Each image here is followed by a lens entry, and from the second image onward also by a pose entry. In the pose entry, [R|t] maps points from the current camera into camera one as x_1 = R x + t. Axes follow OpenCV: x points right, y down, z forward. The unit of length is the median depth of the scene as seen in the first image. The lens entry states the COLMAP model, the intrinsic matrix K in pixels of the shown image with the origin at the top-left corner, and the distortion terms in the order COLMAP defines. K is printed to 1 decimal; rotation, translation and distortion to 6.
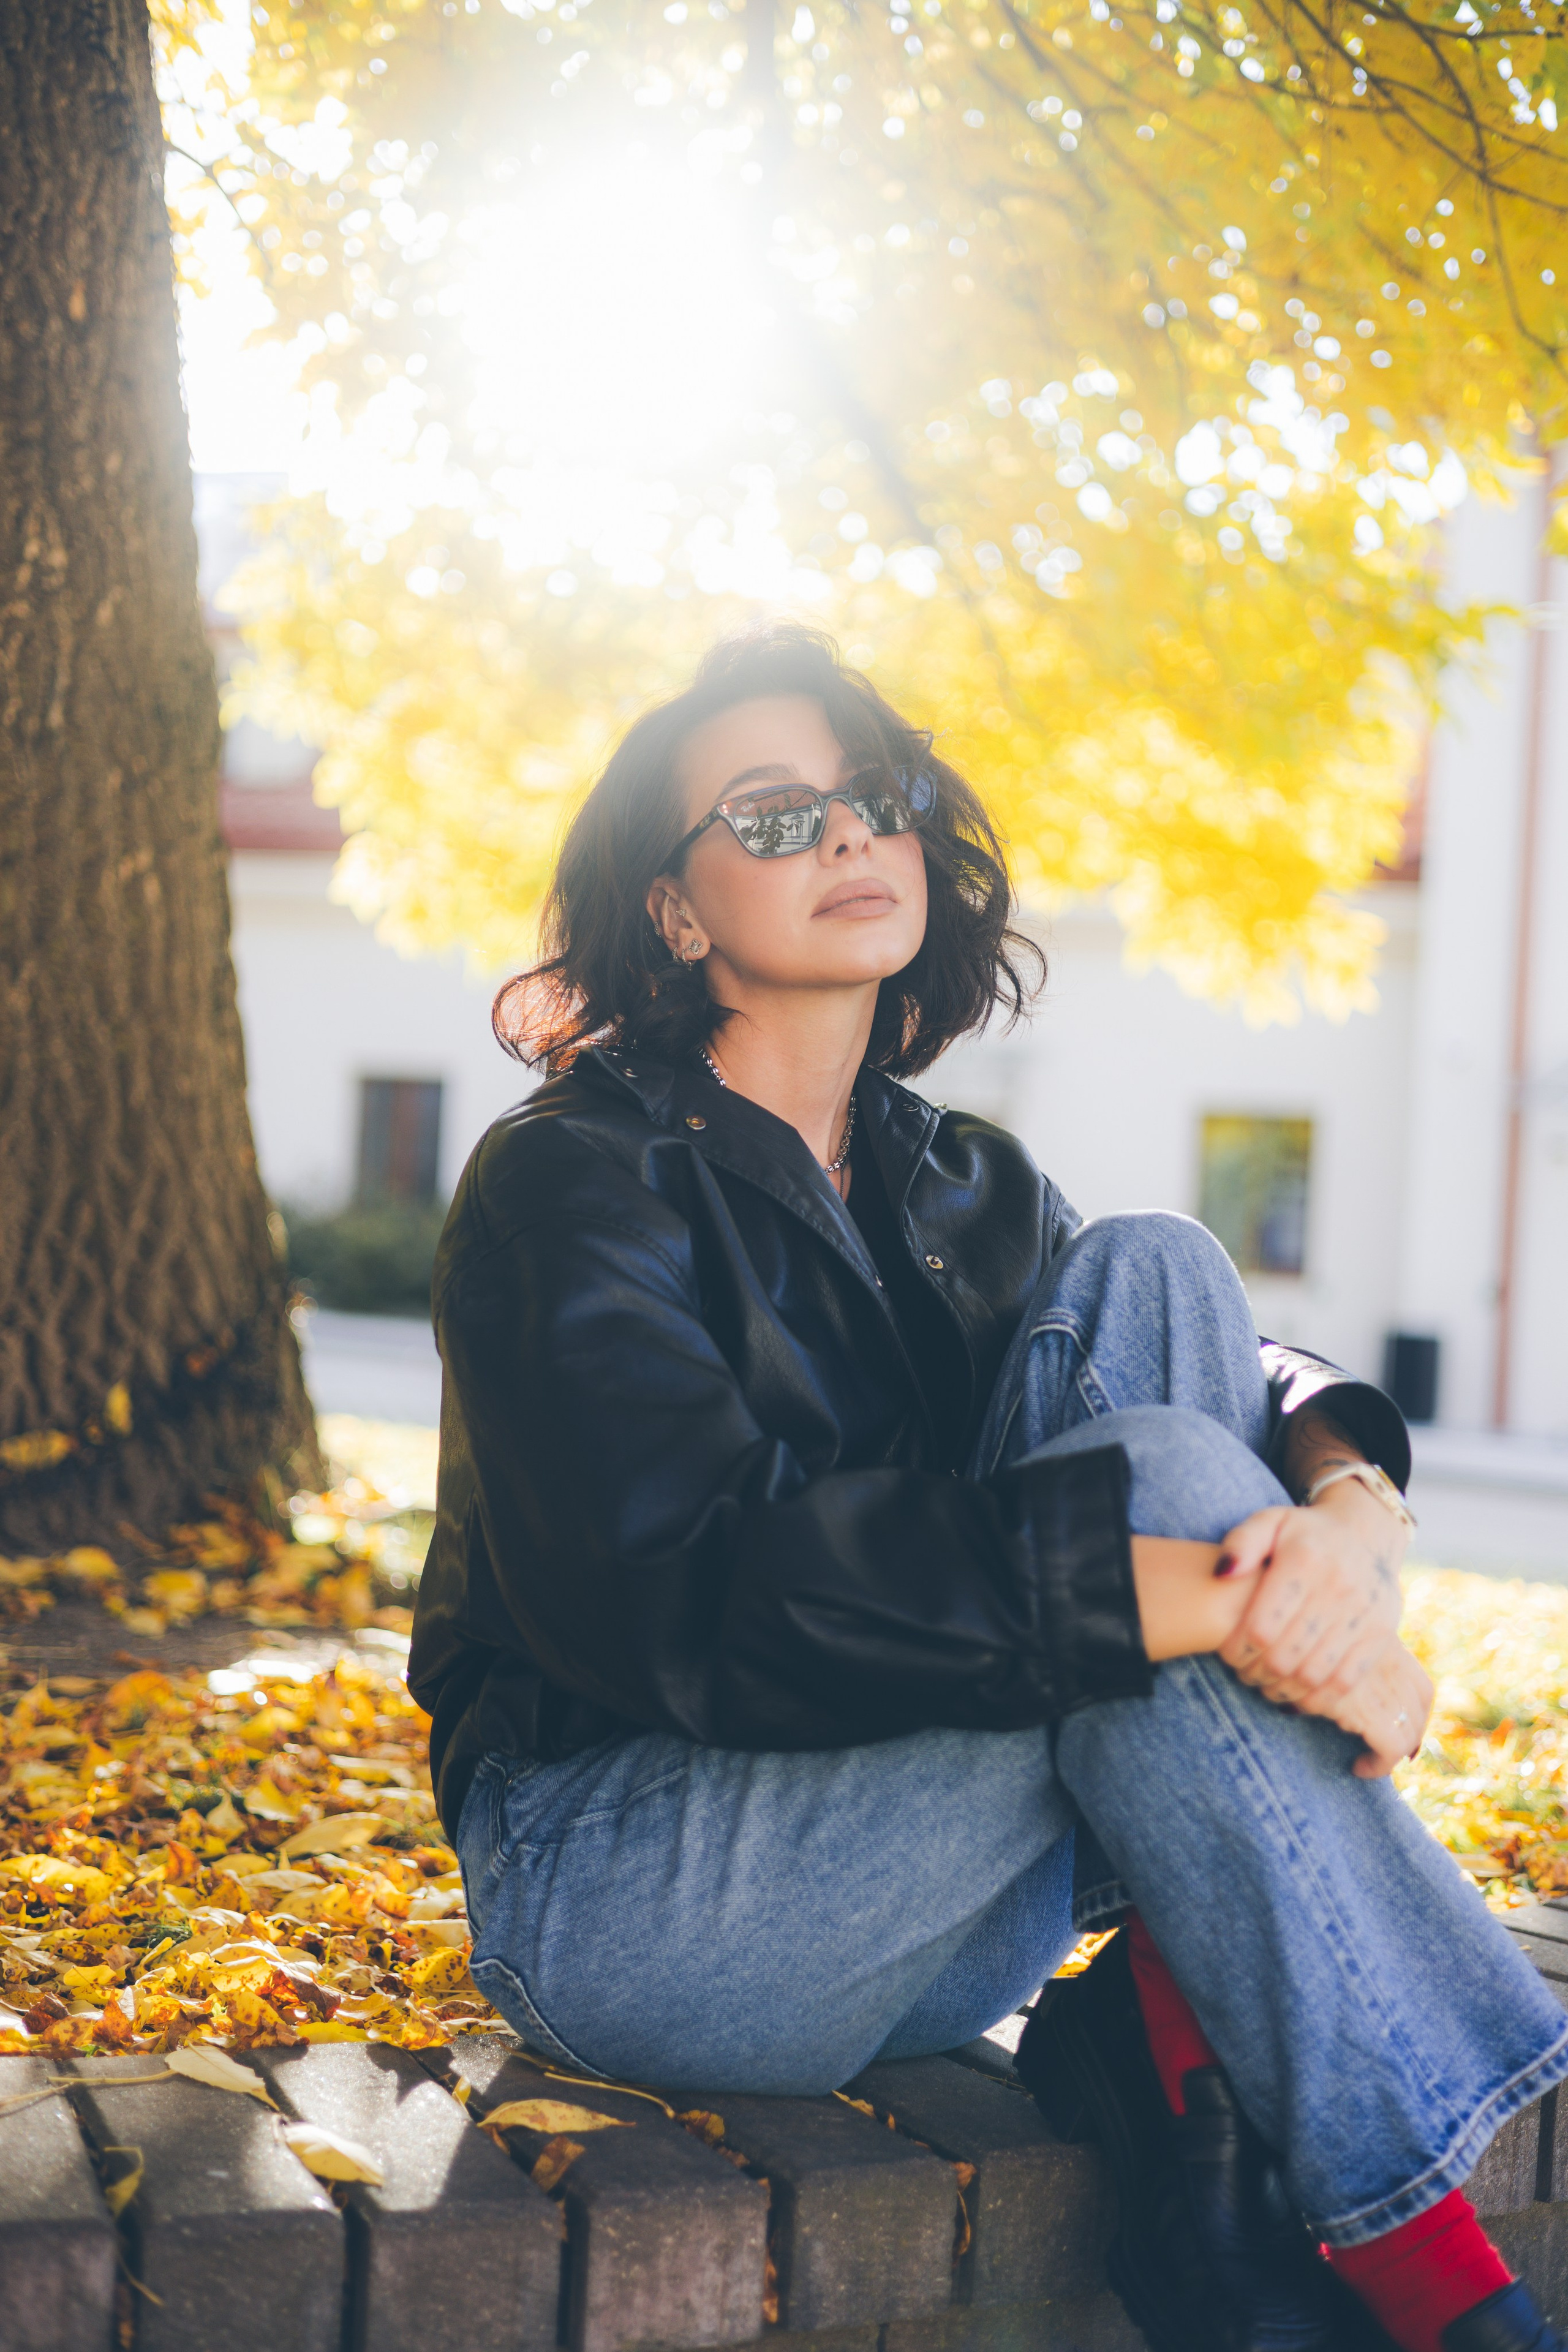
lens RADIAL K [[3244.9, 0, 783.3], [0, 3244.9, 1179.5], [0, 0, 1]] dist [0.018216, 0.000000]
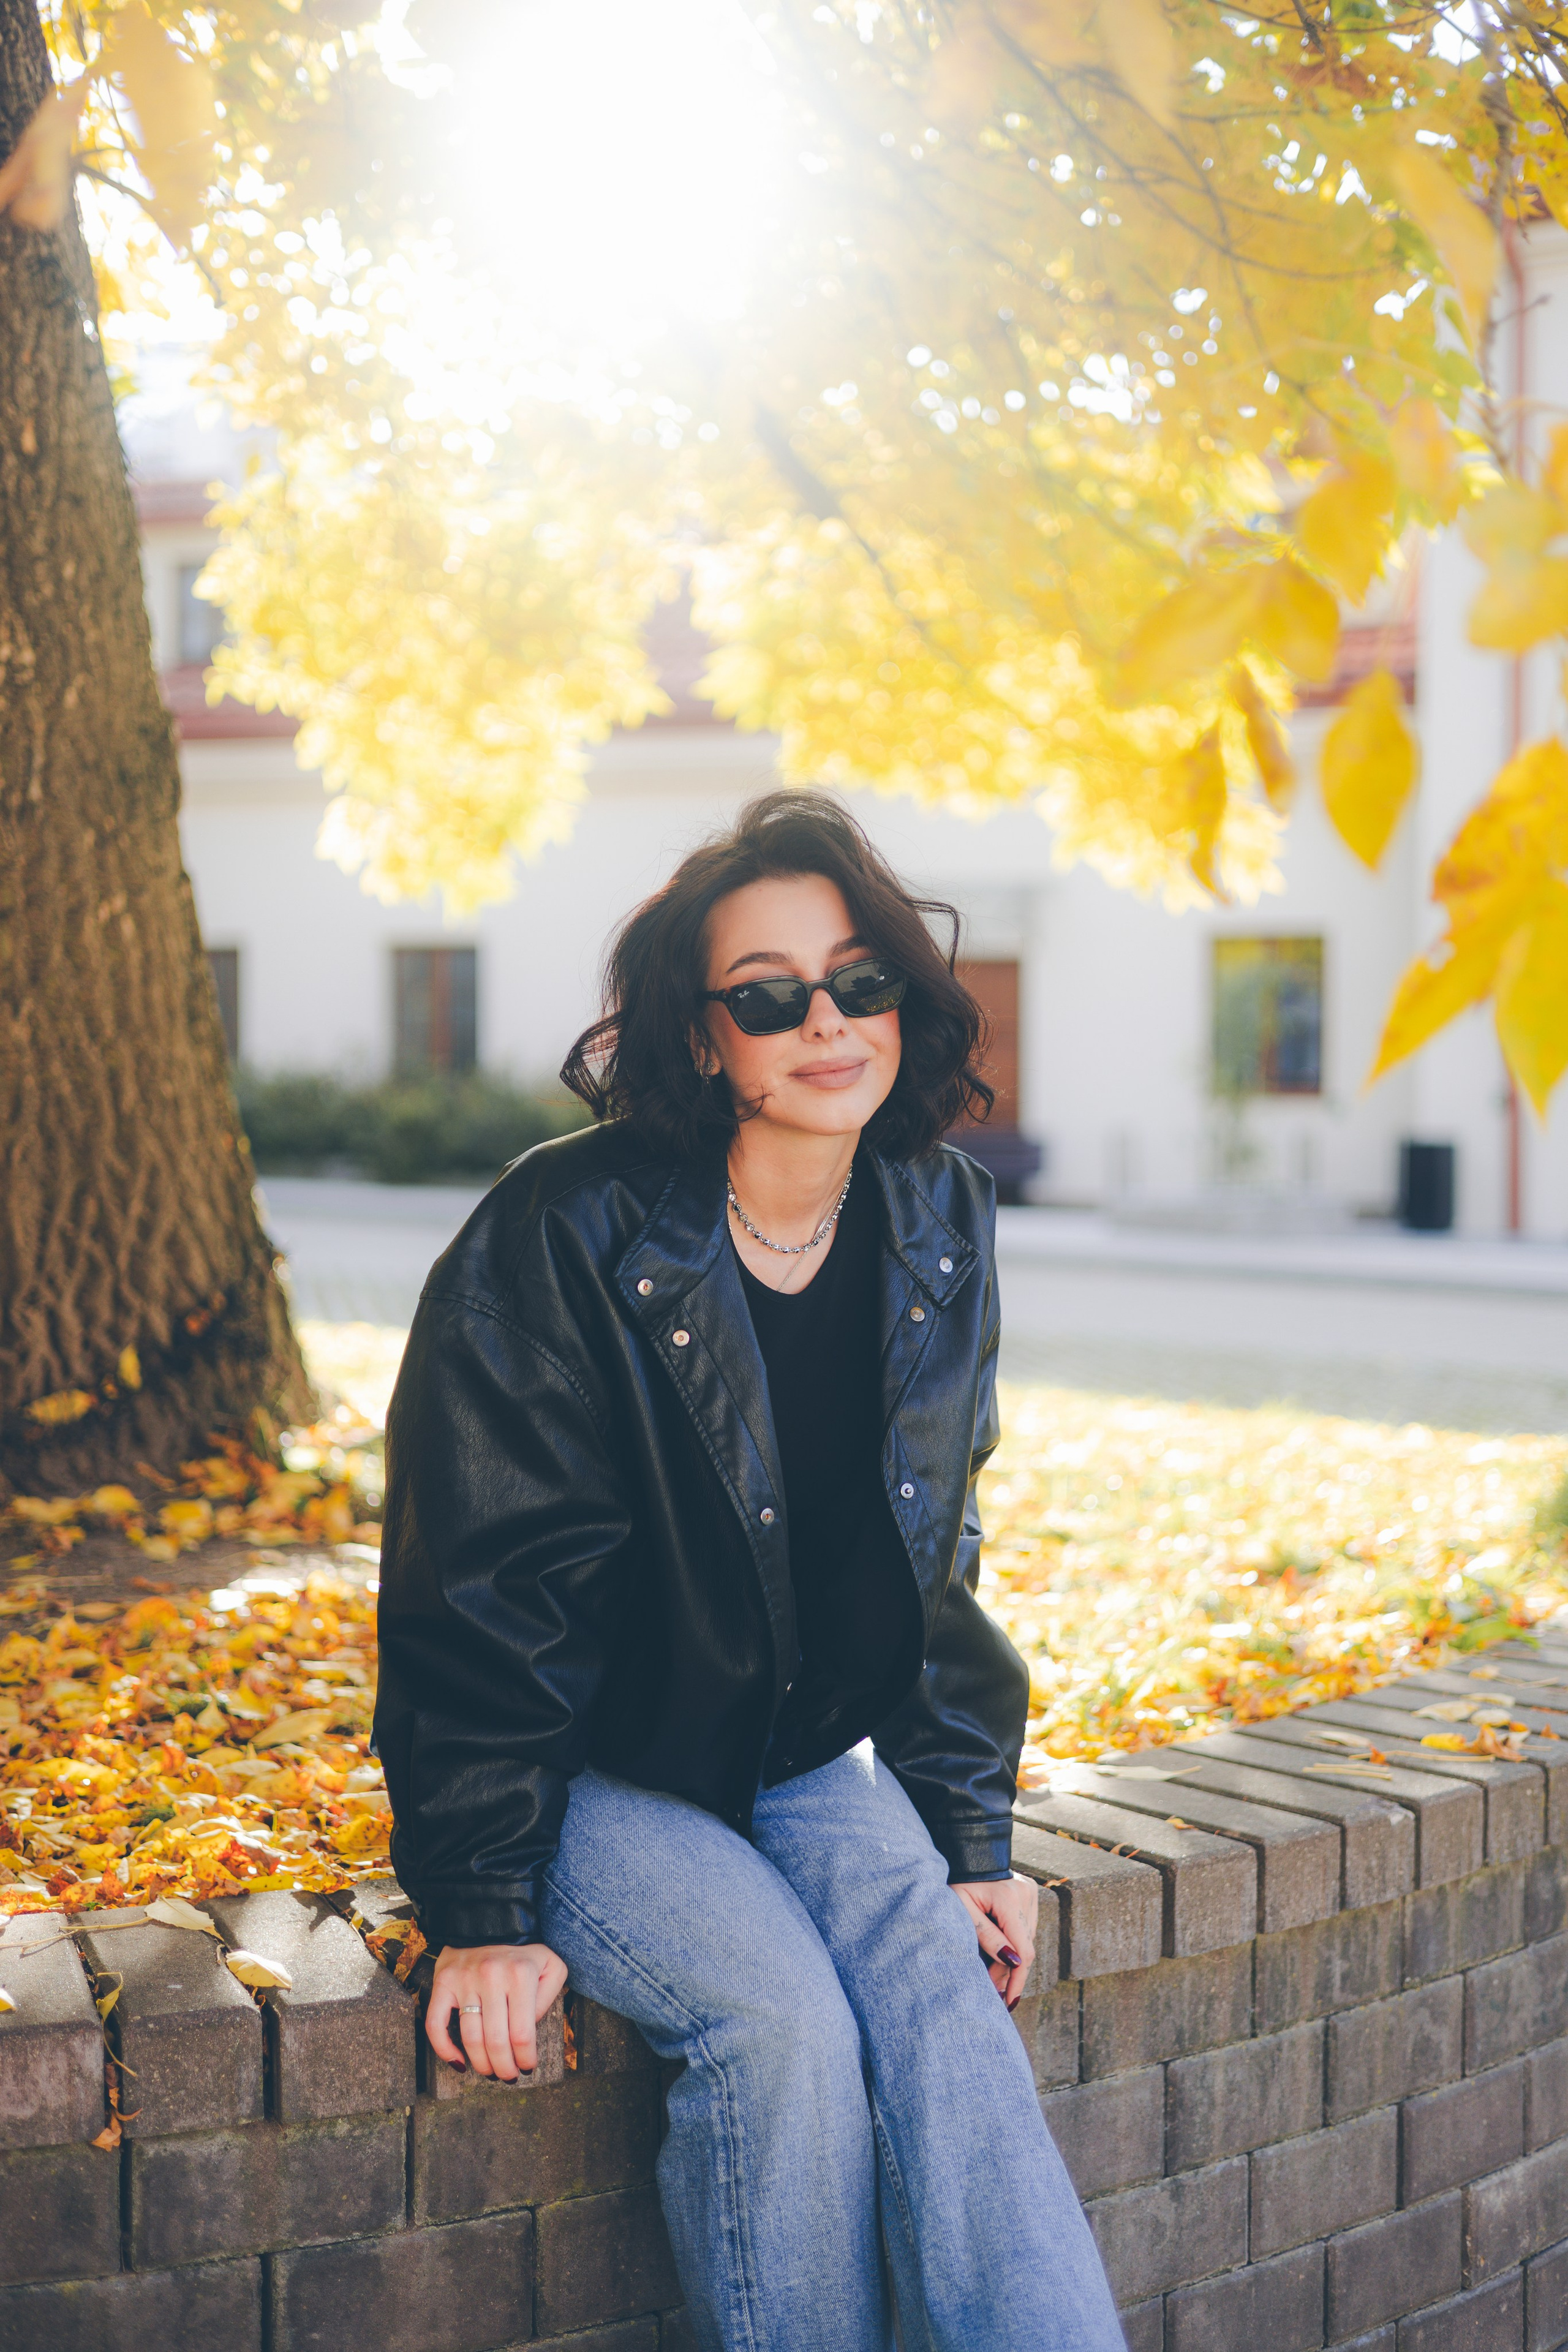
lens RADIAL K [[3244.9, 0, 788.2], [0, 3244.9, 1171.8], [0, 0, 1]] dist [0.018216, 0.000000]
pose [[0.998192, -0.057045, -0.018940, 0.073977], [0.057949, 0.997004, 0.051233, -0.056954], [0.015961, -0.052238, 0.998507, -0.210694]]
